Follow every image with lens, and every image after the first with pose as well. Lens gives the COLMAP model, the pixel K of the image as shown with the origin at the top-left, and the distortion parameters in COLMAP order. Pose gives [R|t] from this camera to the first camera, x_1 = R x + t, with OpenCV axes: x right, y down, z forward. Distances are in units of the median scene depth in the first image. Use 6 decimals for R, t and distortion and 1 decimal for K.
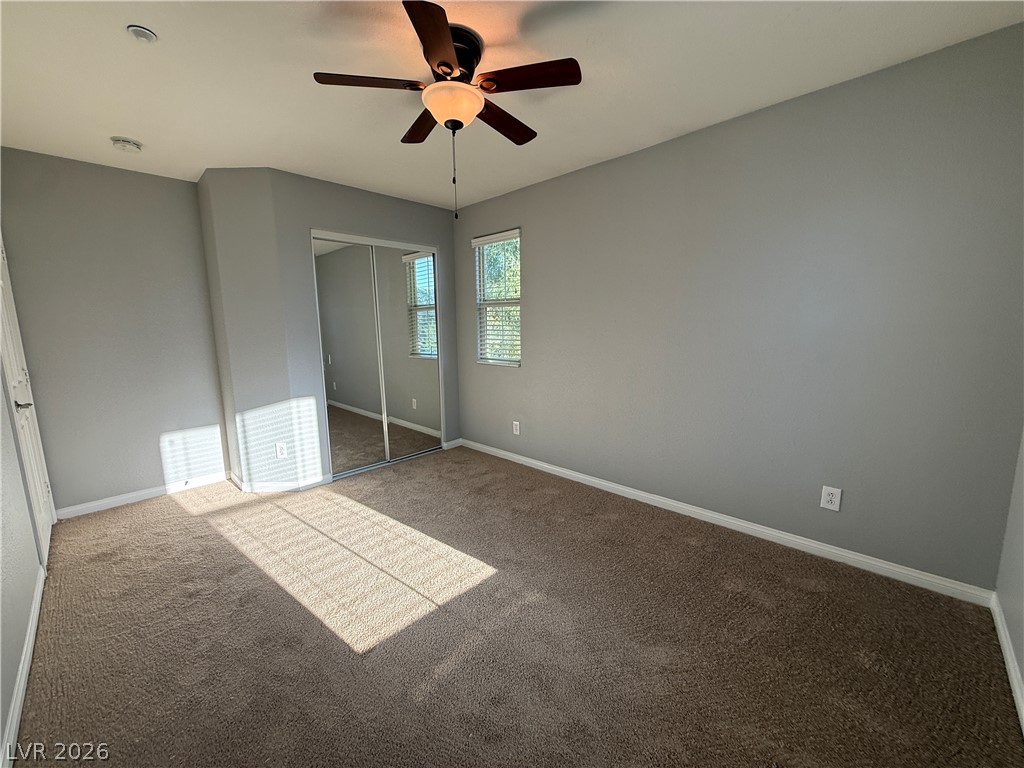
lens RADIAL K [[407.2, 0, 508.6], [0, 407.2, 385.7], [0, 0, 1]] dist [-0.011767, 0.000006]
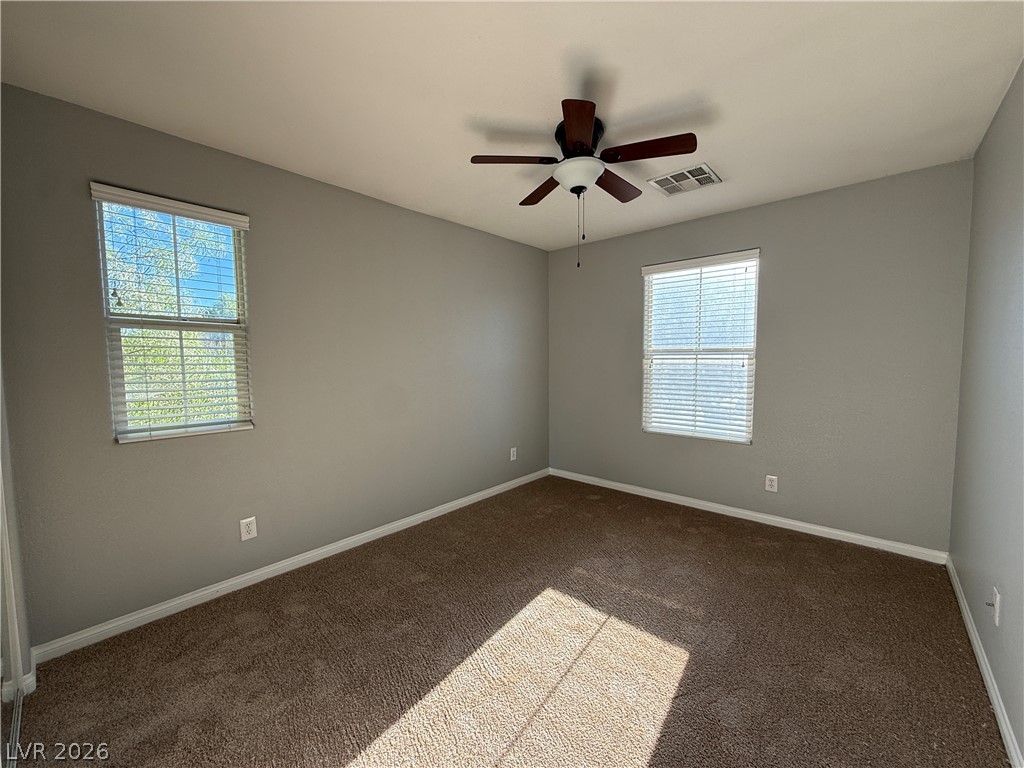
lens RADIAL K [[406.4, 0, 506.4], [0, 406.4, 384.5], [0, 0, 1]] dist [-0.002277, 0.000180]
pose [[-0.042667, -0.048093, 0.997931, -0.926660], [0.162628, 0.985185, 0.054432, -0.124949], [-0.985764, 0.164614, -0.034214, 0.929299]]
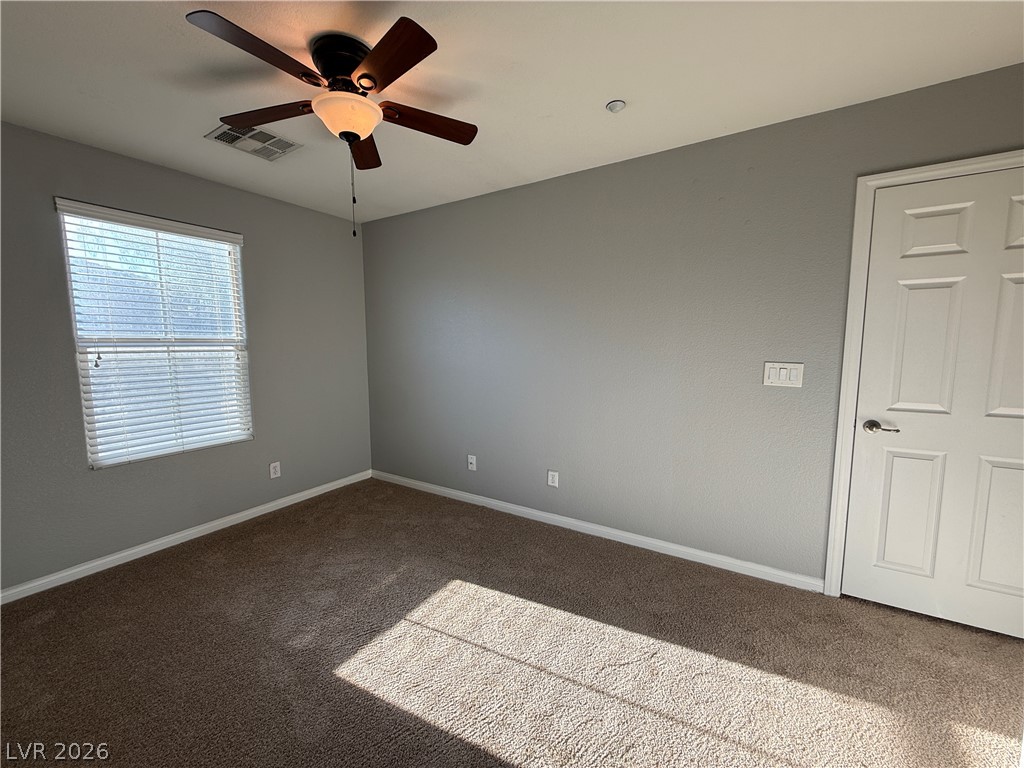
lens RADIAL K [[407.2, 0, 508.6], [0, 407.2, 385.7], [0, 0, 1]] dist [-0.011767, 0.000006]
pose [[-0.973184, 0.042865, -0.226000, -0.175453], [-0.016835, 0.966578, 0.255820, -0.230859], [0.229413, 0.252765, -0.939936, 1.455407]]
